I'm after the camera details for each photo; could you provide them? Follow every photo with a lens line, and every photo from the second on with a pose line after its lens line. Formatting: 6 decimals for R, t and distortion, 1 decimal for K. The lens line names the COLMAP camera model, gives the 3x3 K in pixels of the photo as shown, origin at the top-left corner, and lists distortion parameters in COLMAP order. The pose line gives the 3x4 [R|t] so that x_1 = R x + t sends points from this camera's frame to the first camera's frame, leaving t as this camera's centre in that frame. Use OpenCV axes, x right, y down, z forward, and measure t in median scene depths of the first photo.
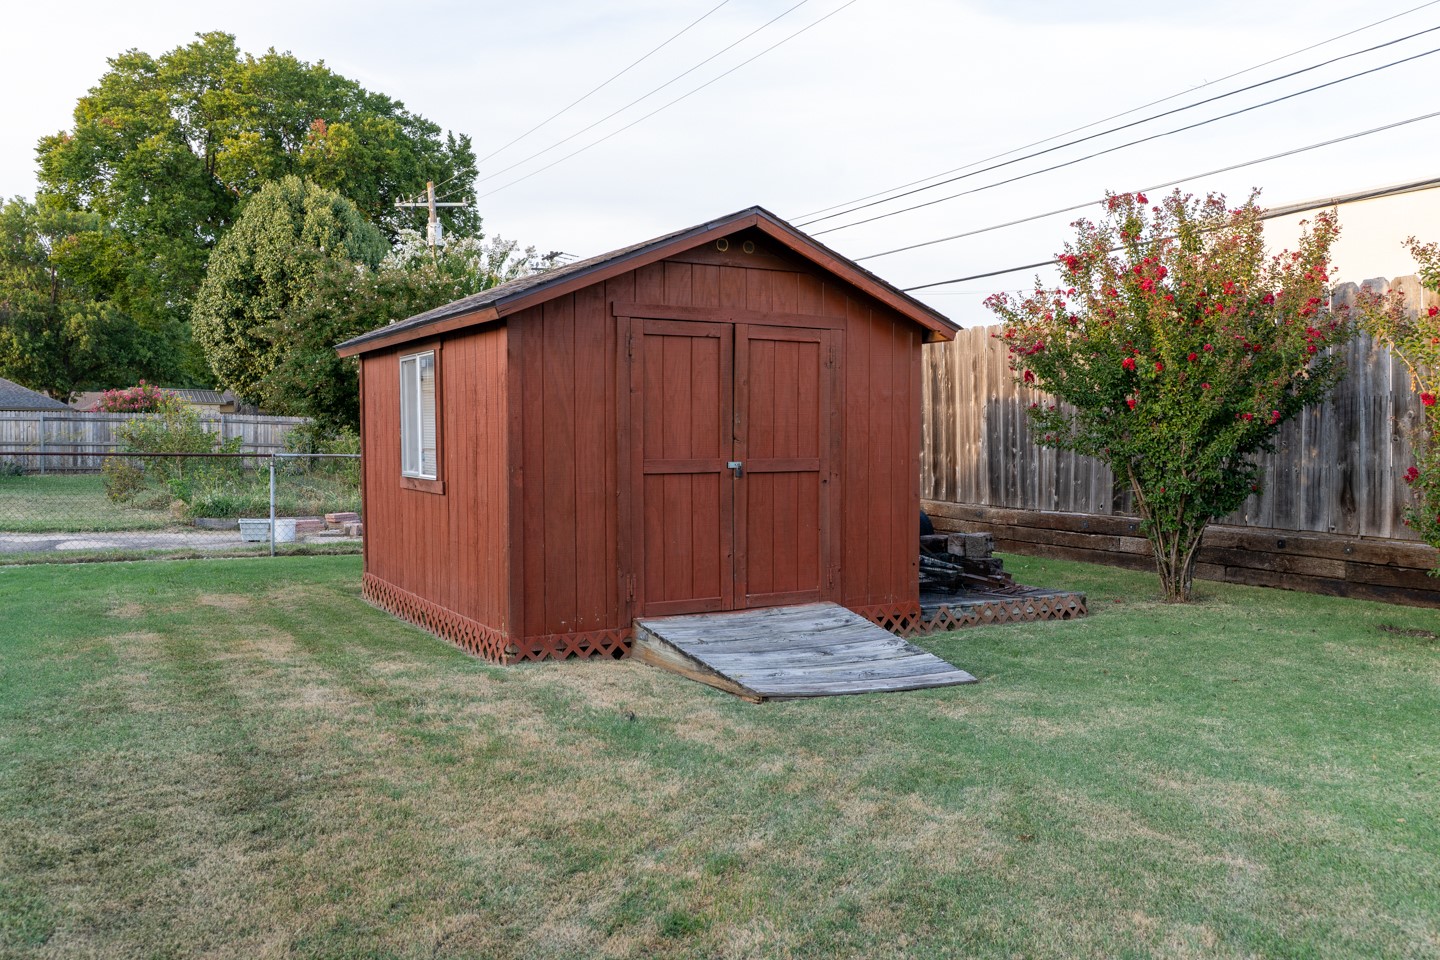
lens RADIAL K [[1175.4, 0, 720.0], [0, 1175.4, 480.0], [0, 0, 1]] dist [0.032278, -0.001430]
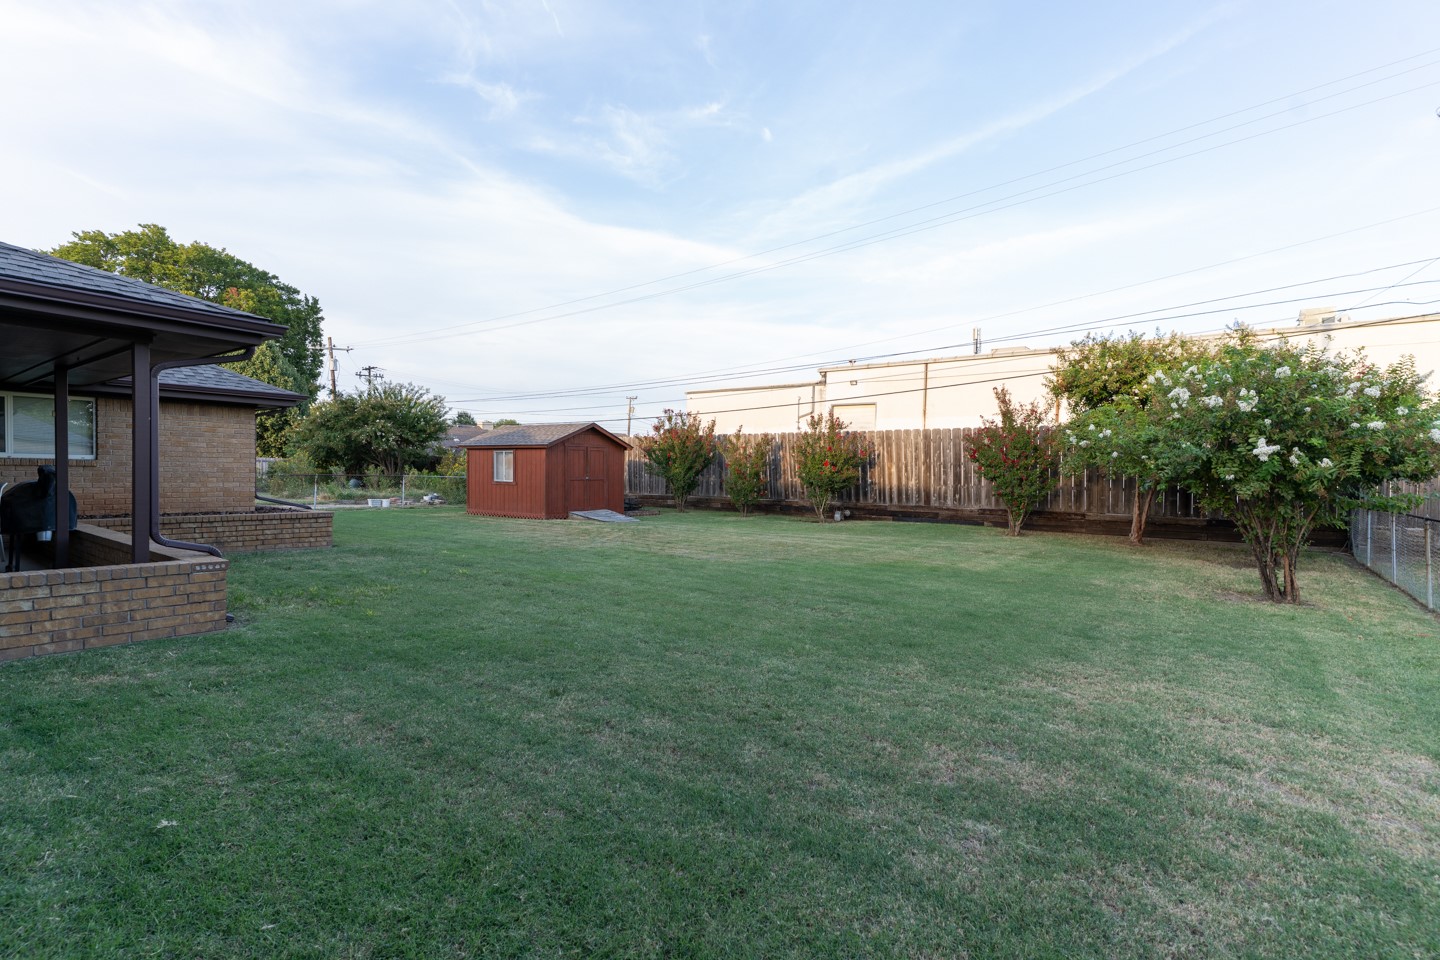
lens RADIAL K [[699.0, 0, 720.0], [0, 699.0, 480.0], [0, 0, 1]] dist [0.008995, 0.000308]
pose [[0.919431, 0.001251, 0.393249, -0.400485], [0.006073, 0.999830, -0.017381, 0.030677], [-0.393204, 0.018369, 0.919268, -1.164780]]
